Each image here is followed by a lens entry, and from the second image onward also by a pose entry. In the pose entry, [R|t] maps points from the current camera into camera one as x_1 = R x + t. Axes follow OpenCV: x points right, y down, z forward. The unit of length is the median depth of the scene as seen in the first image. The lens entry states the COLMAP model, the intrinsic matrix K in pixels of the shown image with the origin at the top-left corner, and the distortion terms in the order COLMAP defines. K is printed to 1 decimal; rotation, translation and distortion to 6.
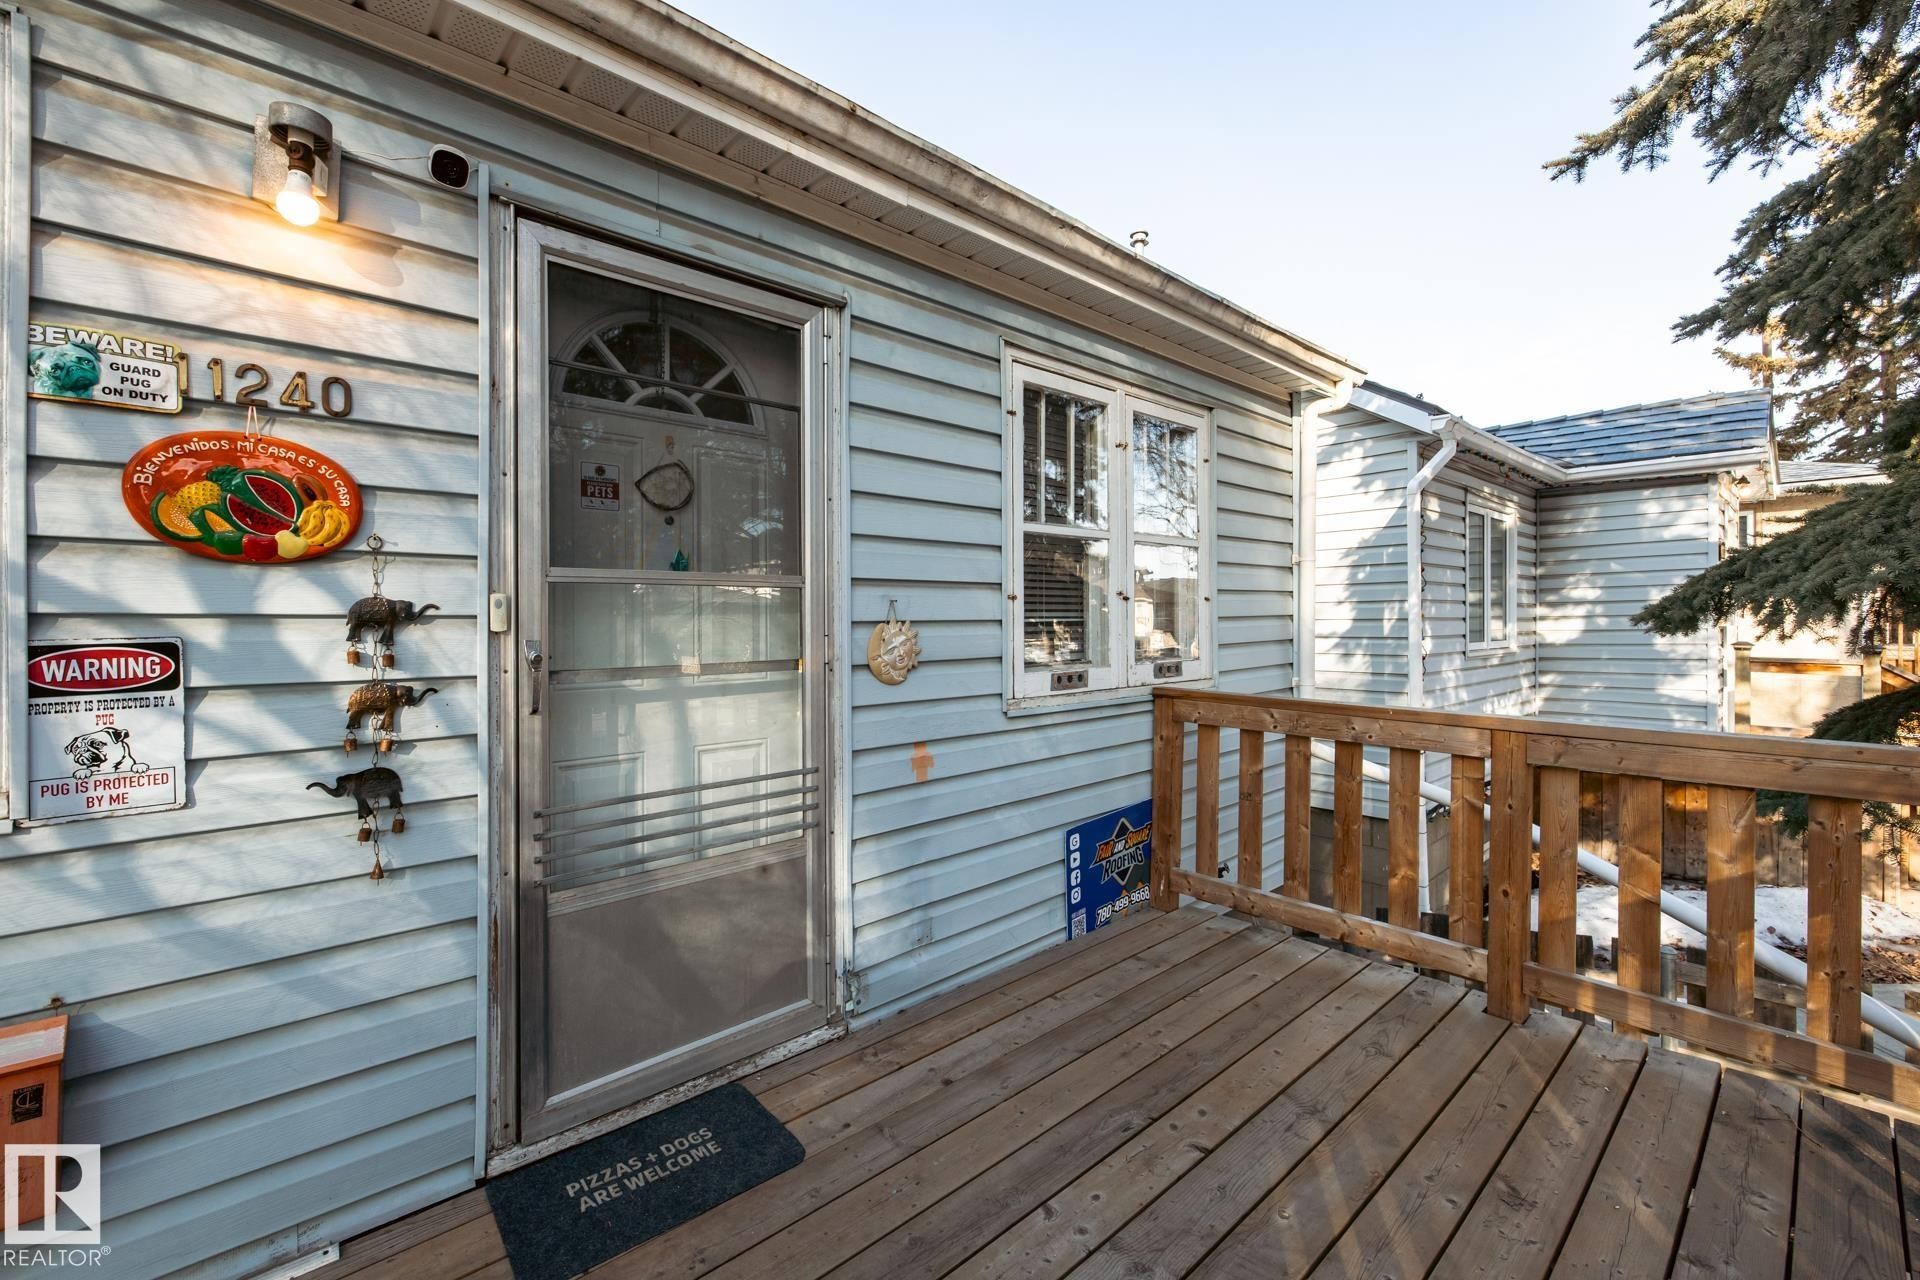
lens RADIAL K [[816.6, 0, 960.4], [0, 816.6, 624.0], [0, 0, 1]] dist [-0.002304, 0.000161]
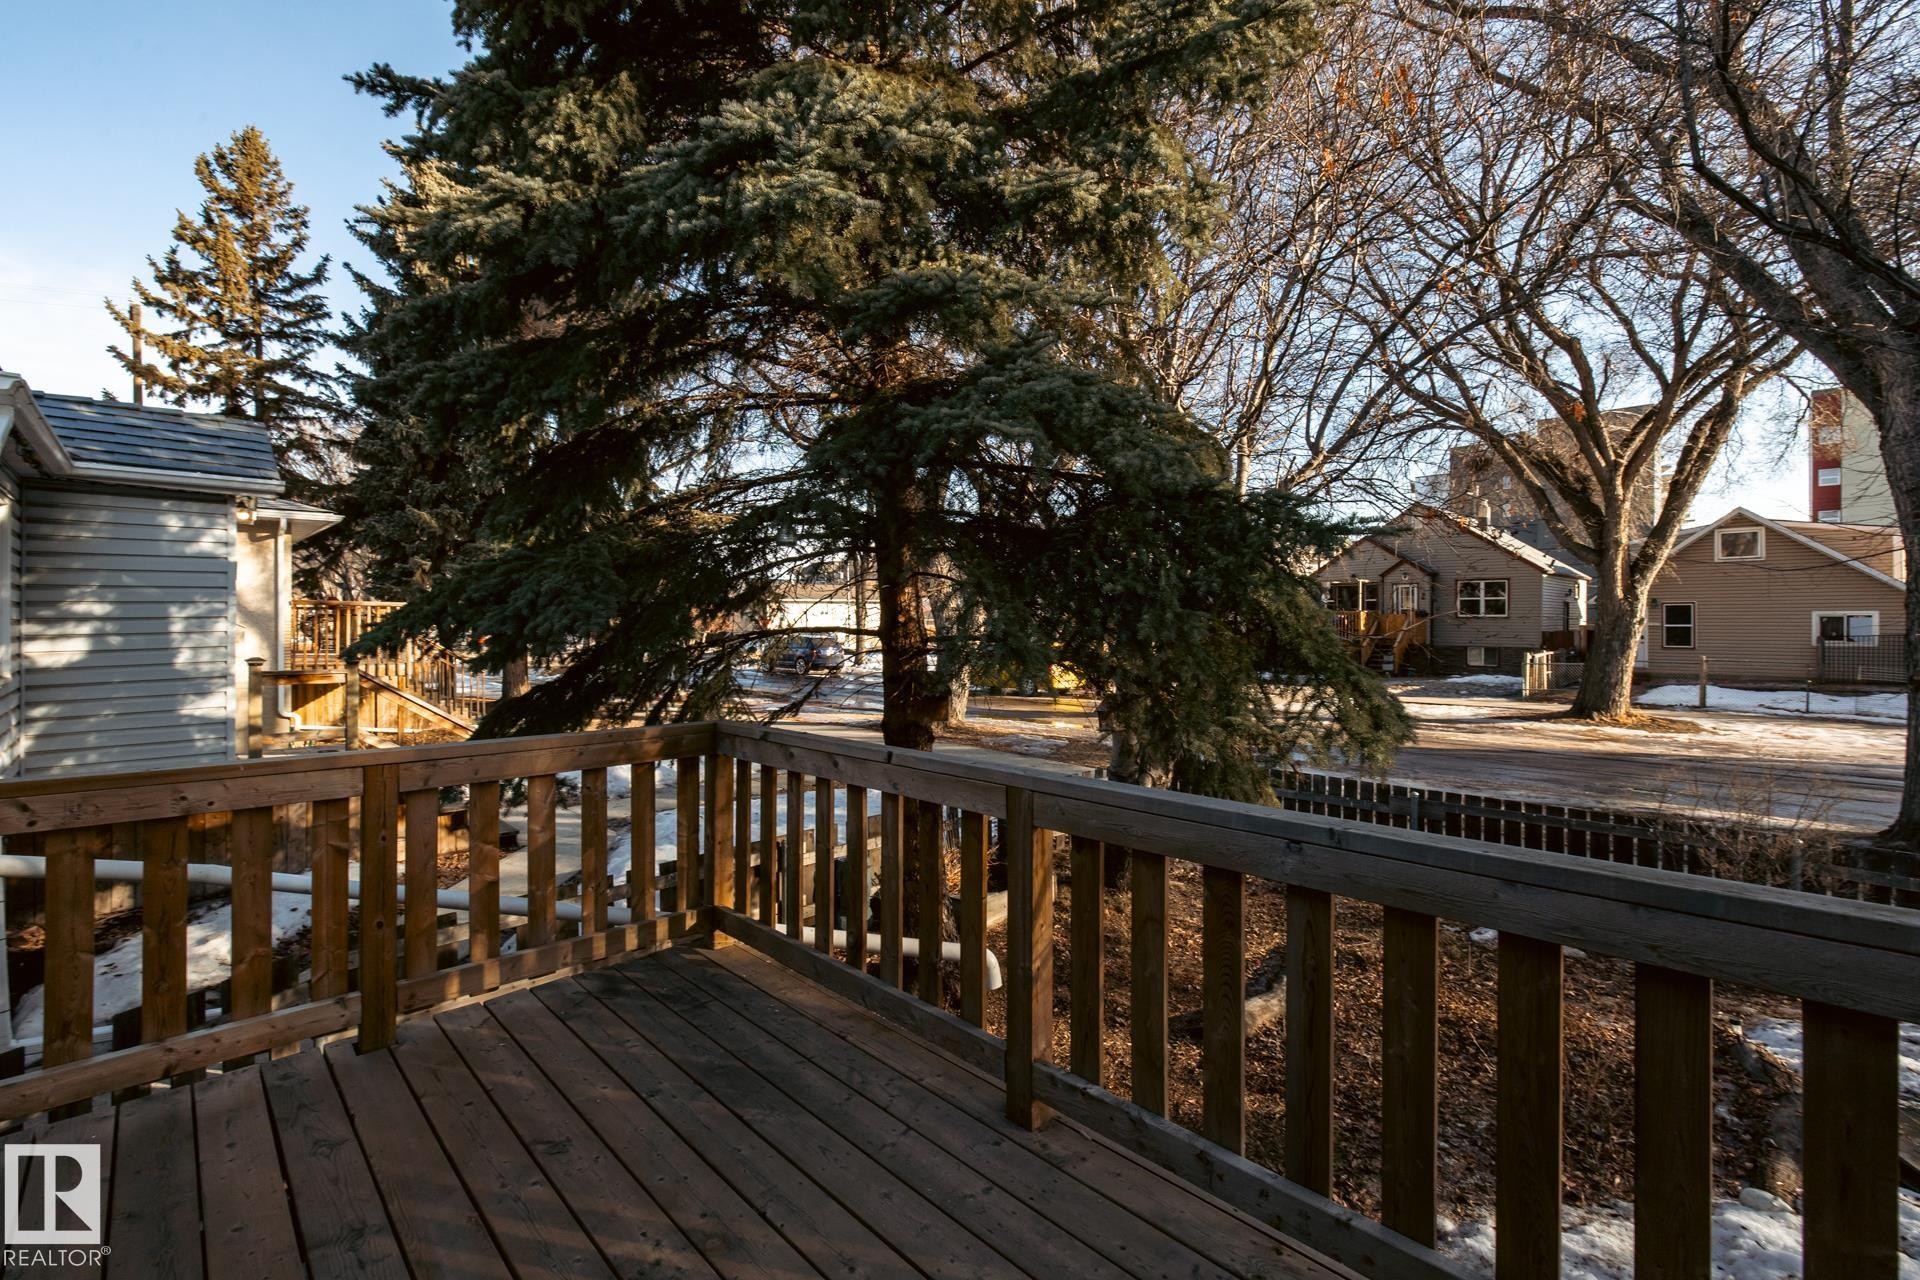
lens RADIAL K [[816.6, 0, 959.6], [0, 816.6, 631.5], [0, 0, 1]] dist [-0.002304, 0.000161]
pose [[-0.039593, -0.008756, 0.999178, -0.140838], [0.006775, 0.999936, 0.009031, -0.015306], [-0.999193, 0.007127, -0.039531, 0.118739]]
